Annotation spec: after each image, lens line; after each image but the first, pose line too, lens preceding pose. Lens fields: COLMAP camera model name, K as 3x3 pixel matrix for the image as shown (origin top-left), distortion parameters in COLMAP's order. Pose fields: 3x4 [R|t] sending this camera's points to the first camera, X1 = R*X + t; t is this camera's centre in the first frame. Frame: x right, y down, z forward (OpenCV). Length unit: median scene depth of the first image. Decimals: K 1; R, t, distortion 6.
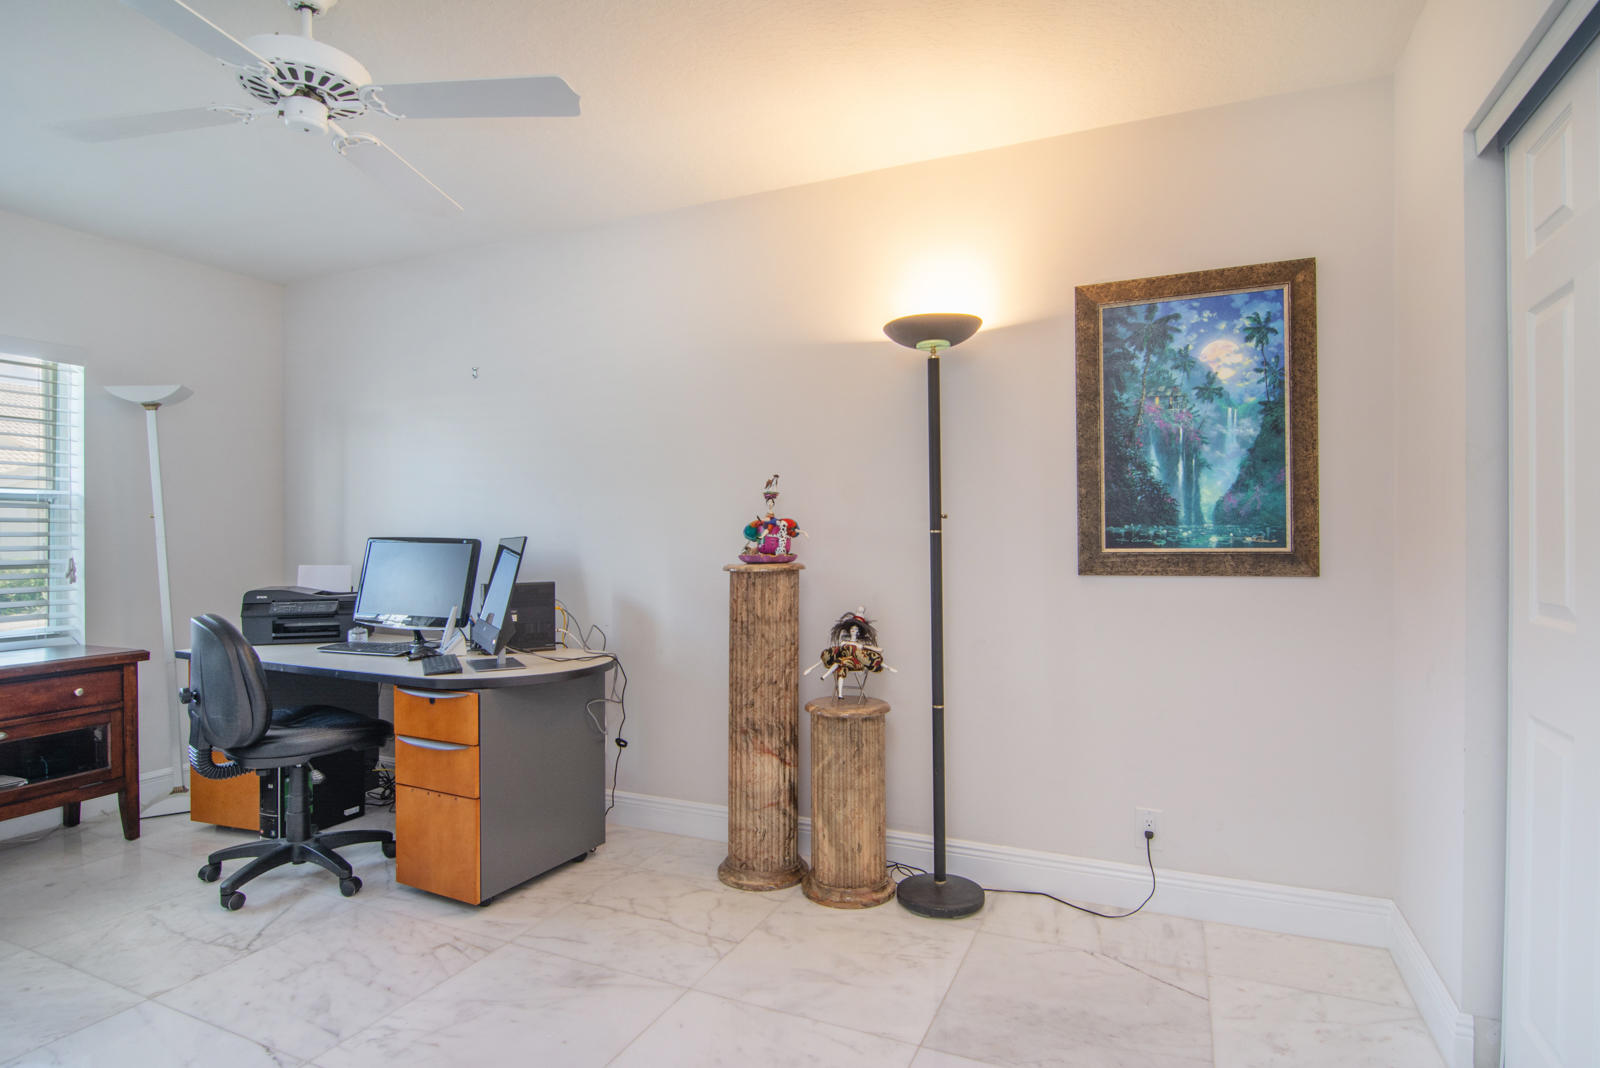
lens RADIAL K [[816.2, 0, 807.7], [0, 816.2, 537.8], [0, 0, 1]] dist [-0.003959, -0.009862]
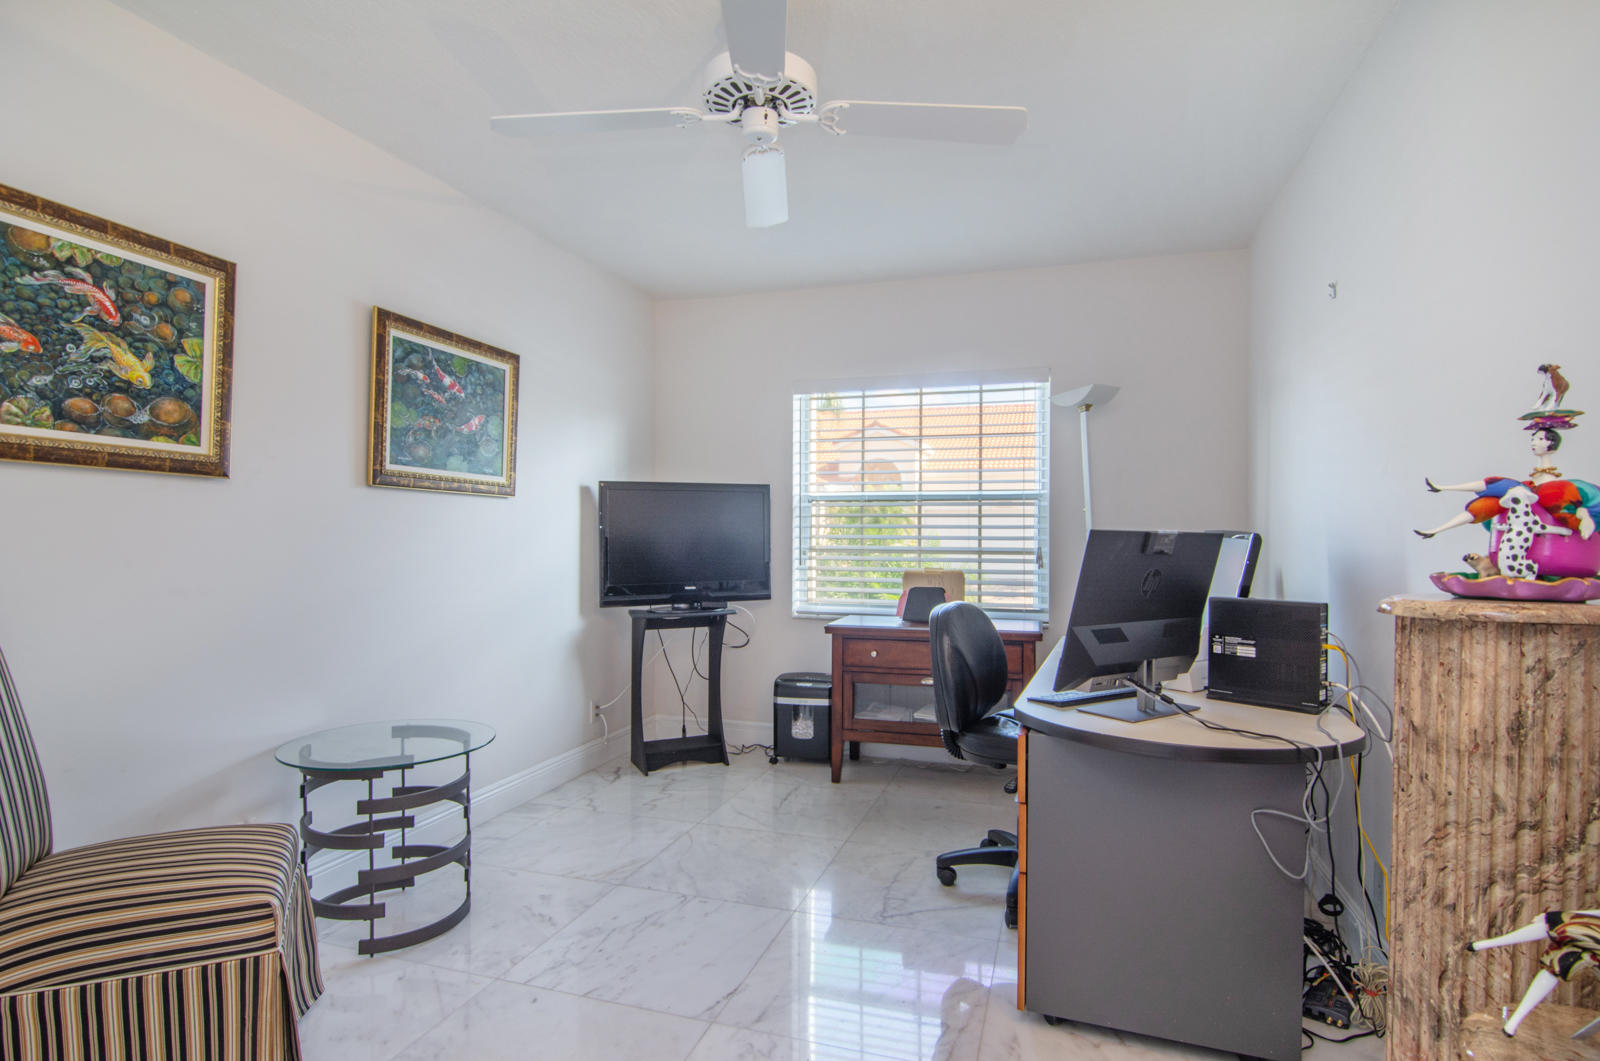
lens RADIAL K [[822.7, 0, 800.0], [0, 822.7, 530.5], [0, 0, 1]] dist [-0.001111, -0.017668]
pose [[0.108101, 0.002065, -0.994138, 0.330046], [0.000727, 0.999997, 0.002156, -0.002393], [0.994140, -0.000956, 0.108099, 0.694308]]
